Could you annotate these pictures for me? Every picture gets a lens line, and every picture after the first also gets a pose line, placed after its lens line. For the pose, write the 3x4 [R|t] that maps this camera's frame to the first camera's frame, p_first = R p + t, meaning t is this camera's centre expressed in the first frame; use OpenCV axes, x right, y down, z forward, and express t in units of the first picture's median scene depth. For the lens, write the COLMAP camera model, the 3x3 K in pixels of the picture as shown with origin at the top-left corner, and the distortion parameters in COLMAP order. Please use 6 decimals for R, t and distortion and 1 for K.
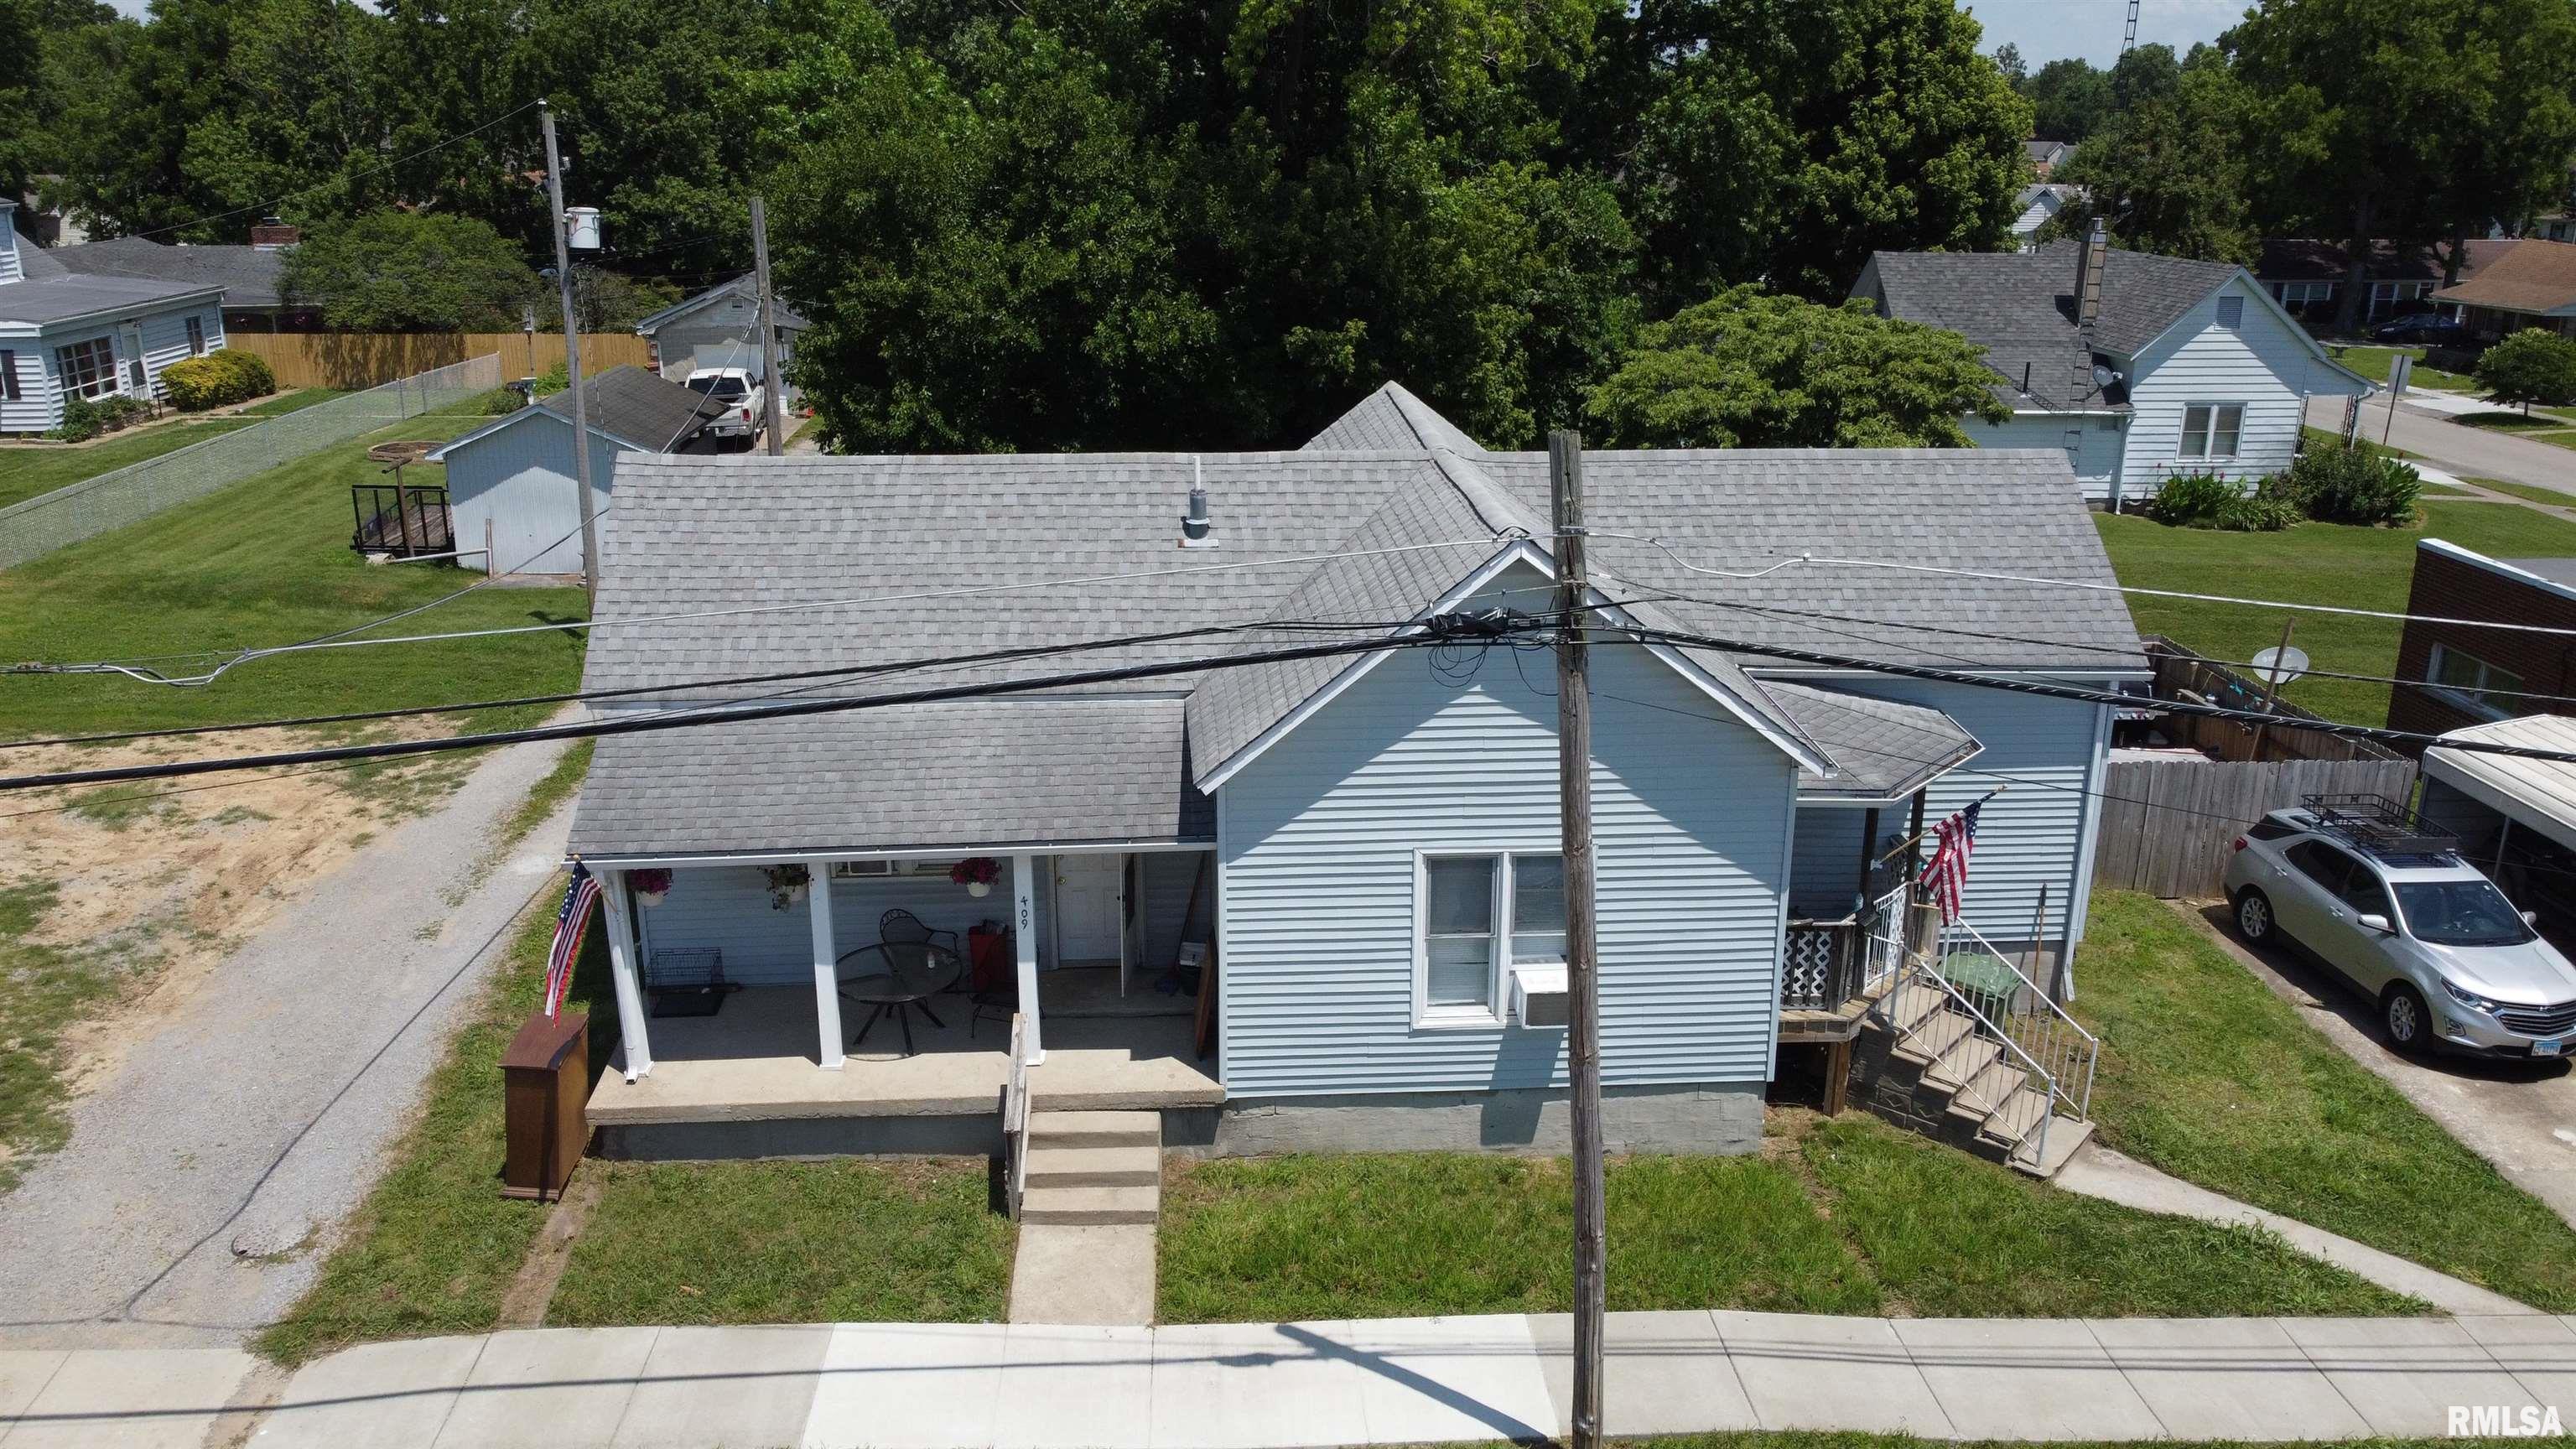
lens RADIAL K [[1959.9, 0, 1286.0], [0, 1959.9, 733.0], [0, 0, 1]] dist [-0.009859, 0.006078]
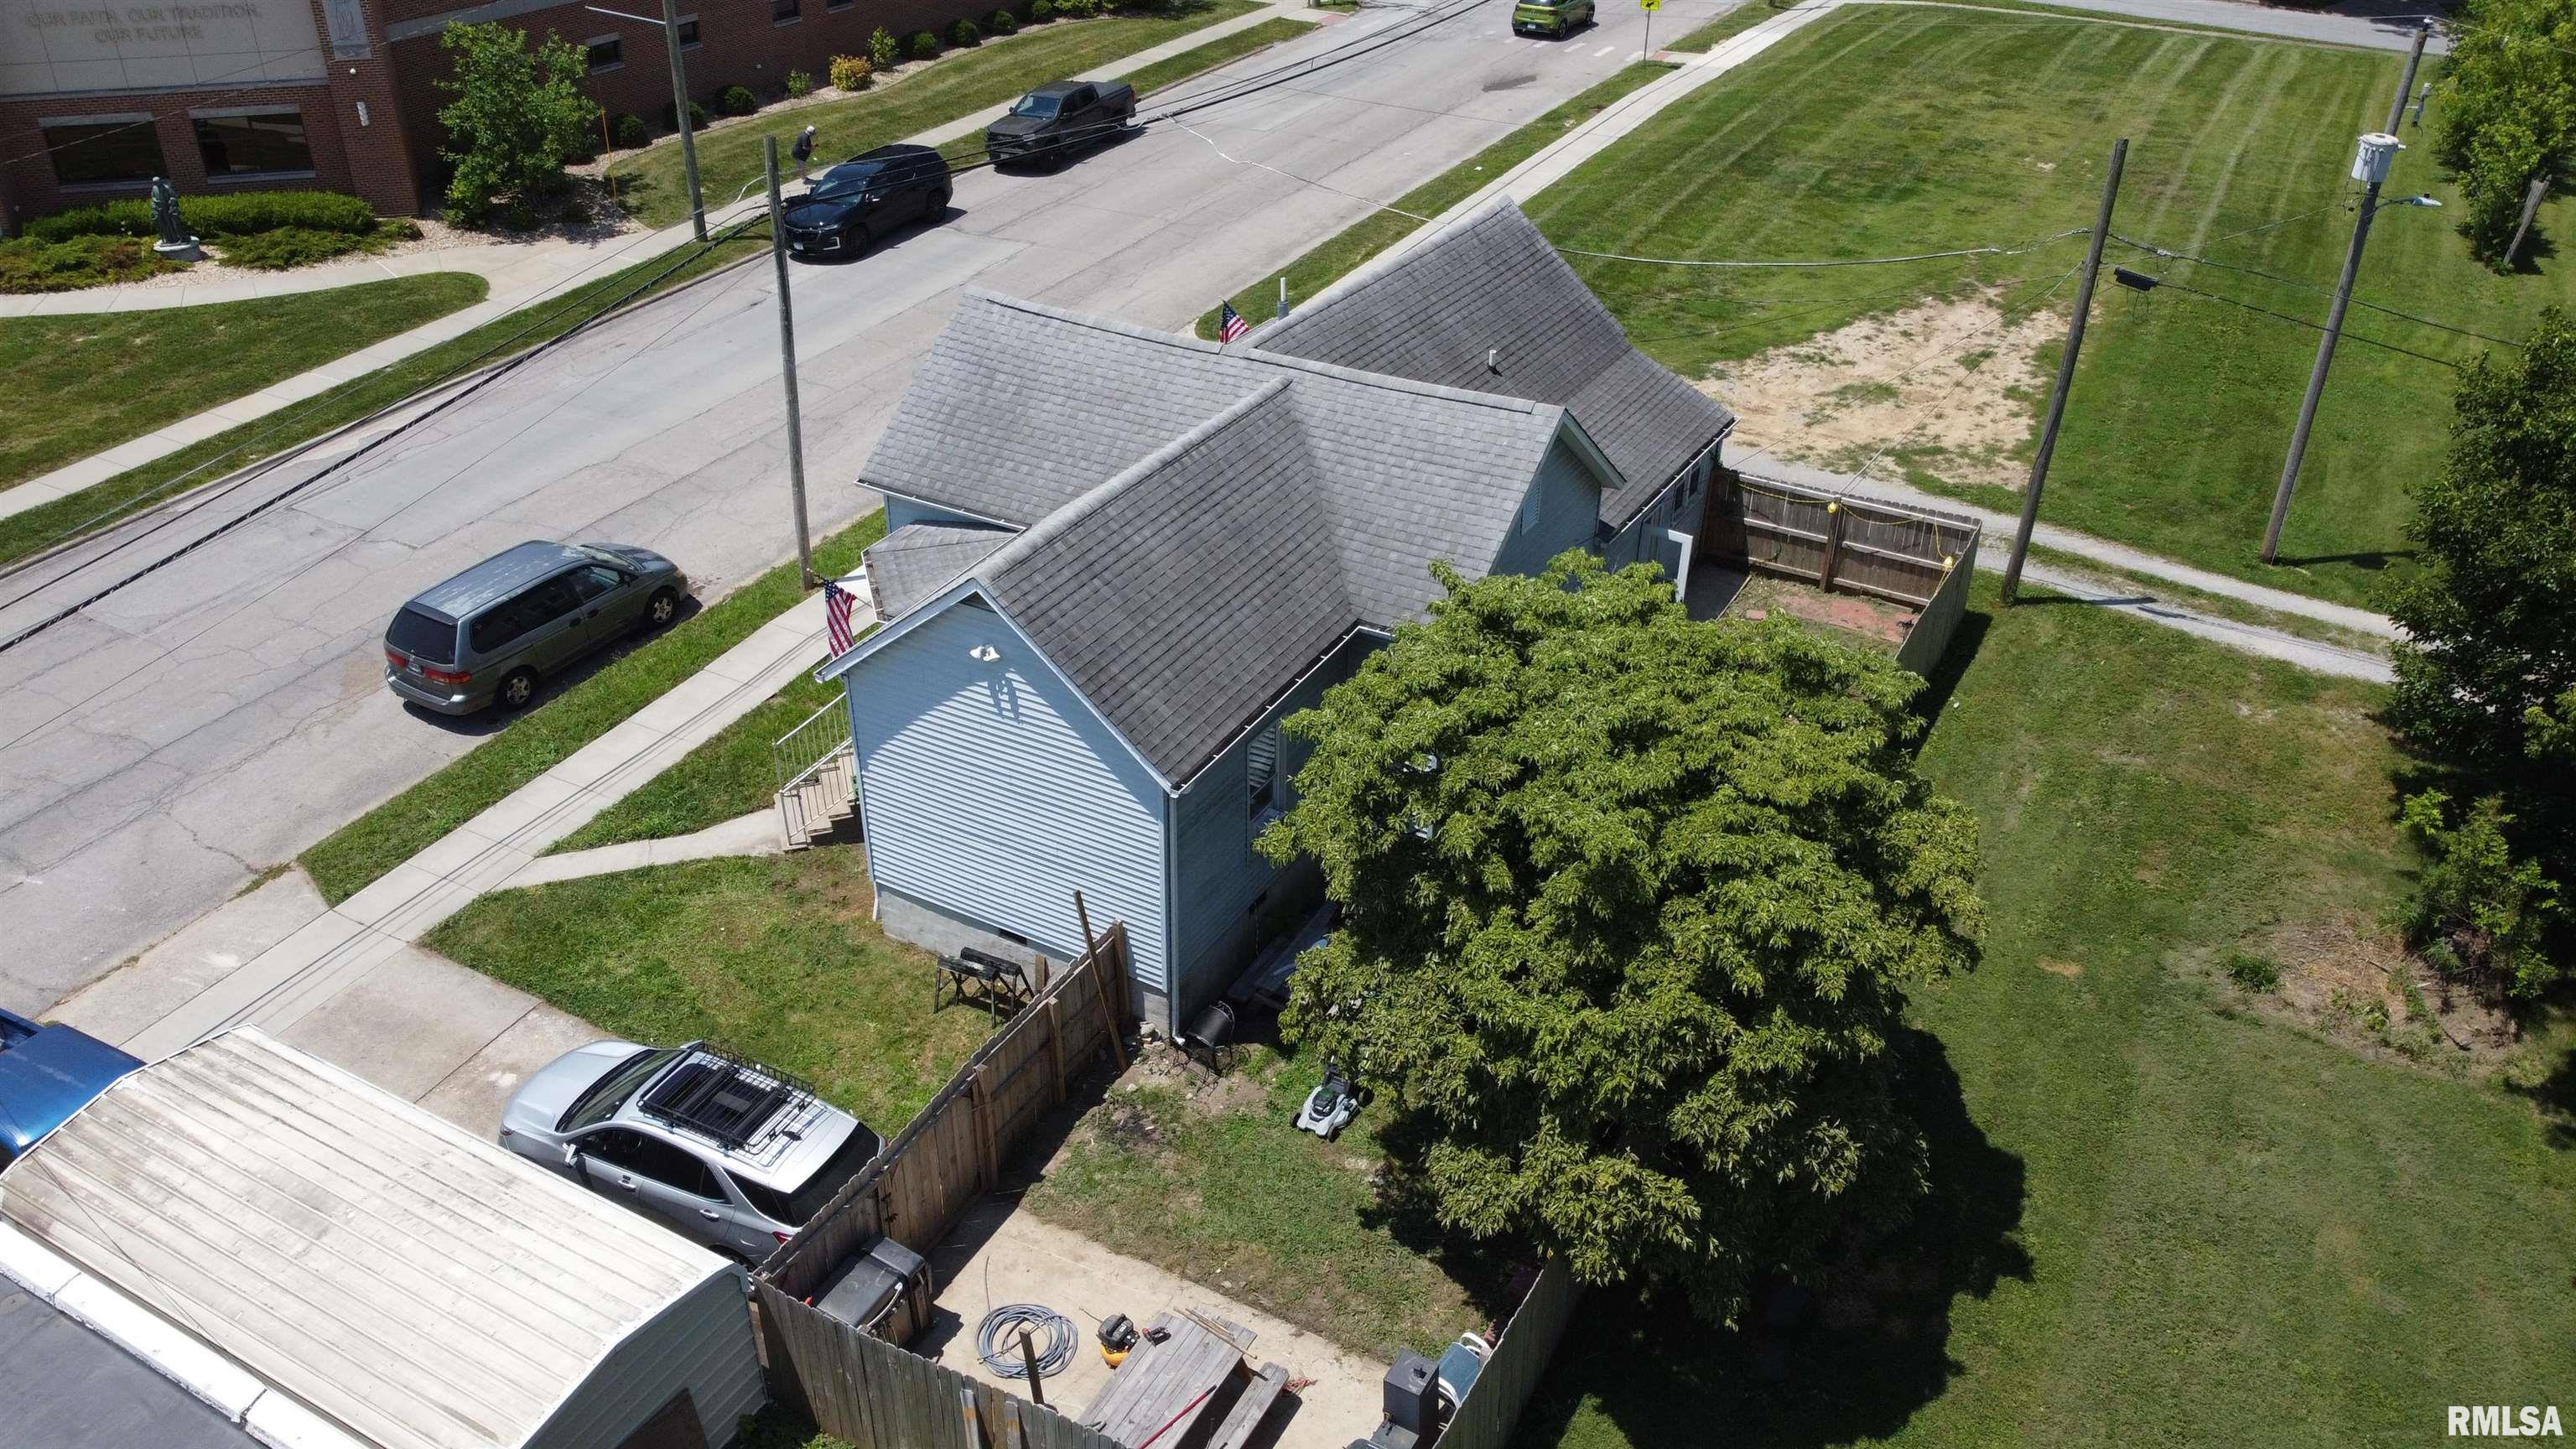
lens RADIAL K [[1959.9, 0, 1279.9], [0, 1959.9, 721.9], [0, 0, 1]] dist [-0.009859, 0.006078]
pose [[-0.552096, 0.424206, -0.717802, 1.022342], [-0.260616, 0.729964, 0.631847, -0.731475], [0.792003, 0.535911, -0.292455, 1.414977]]
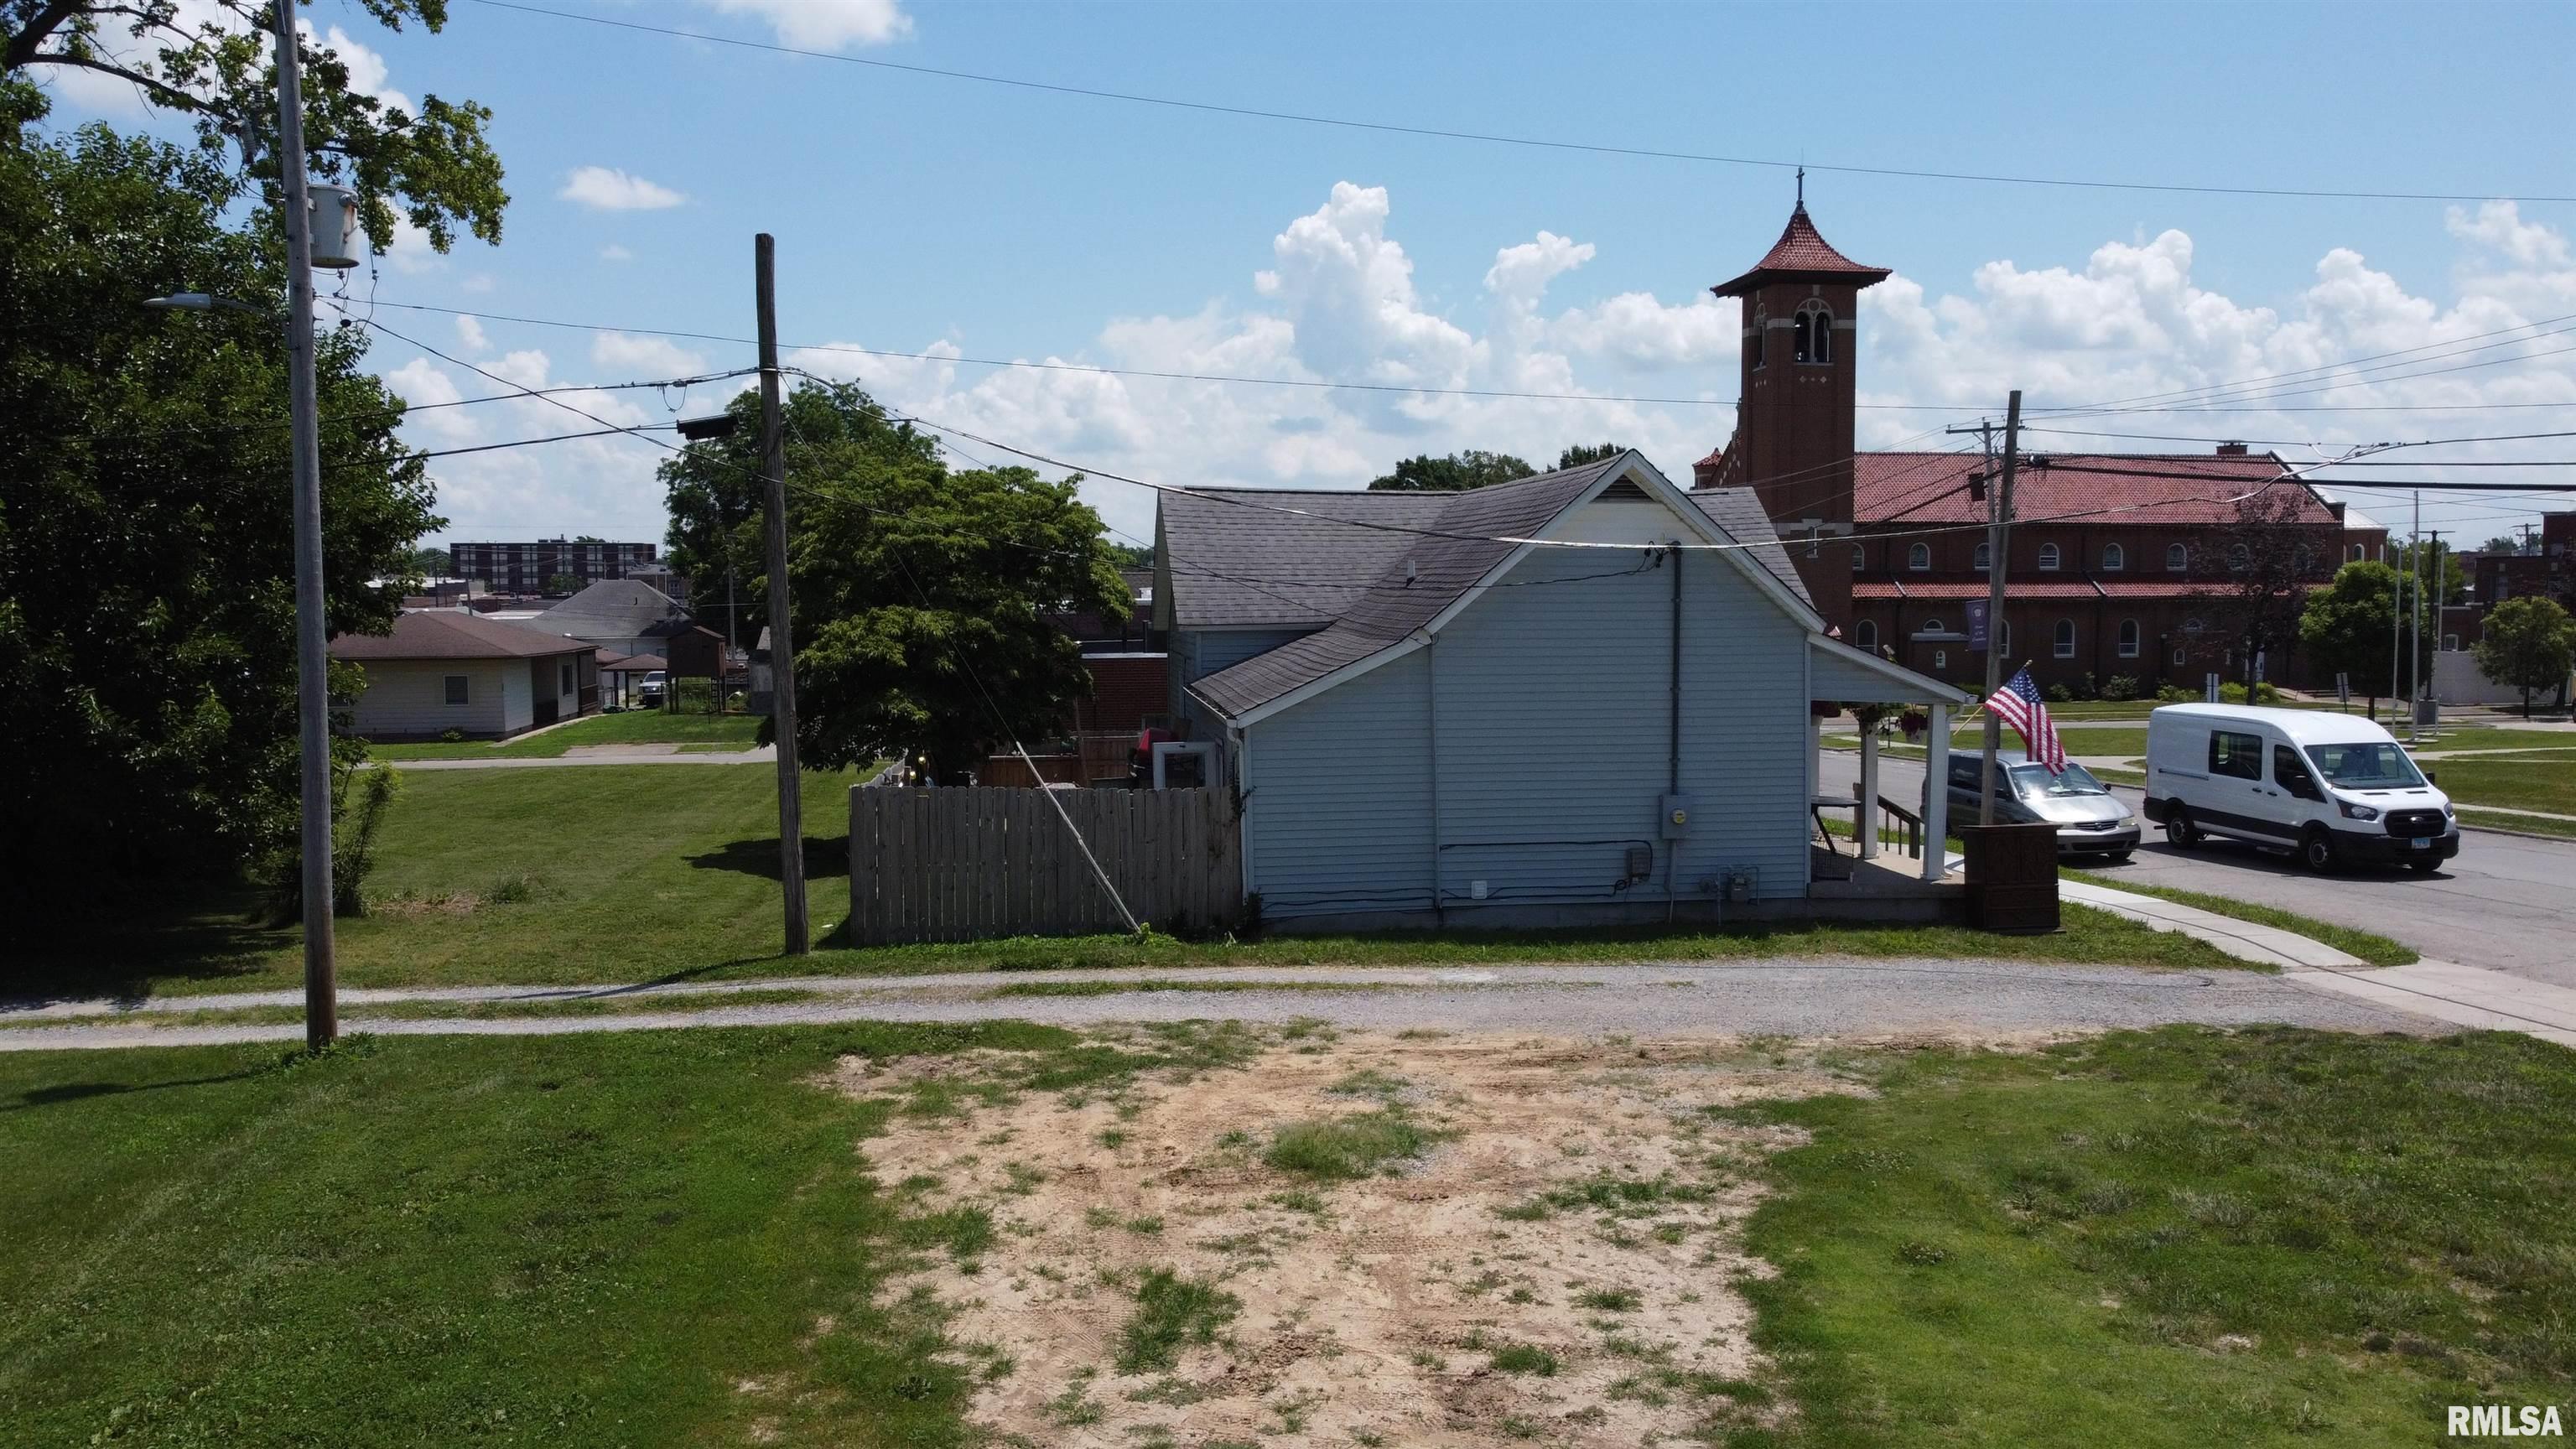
lens RADIAL K [[1959.9, 0, 1273.6], [0, 1959.9, 719.0], [0, 0, 1]] dist [-0.009859, 0.006078]
pose [[-0.074045, -0.066911, 0.995008, -1.283524], [0.309257, 0.947018, 0.086698, -0.143041], [-0.948091, 0.314132, -0.049430, 1.164649]]
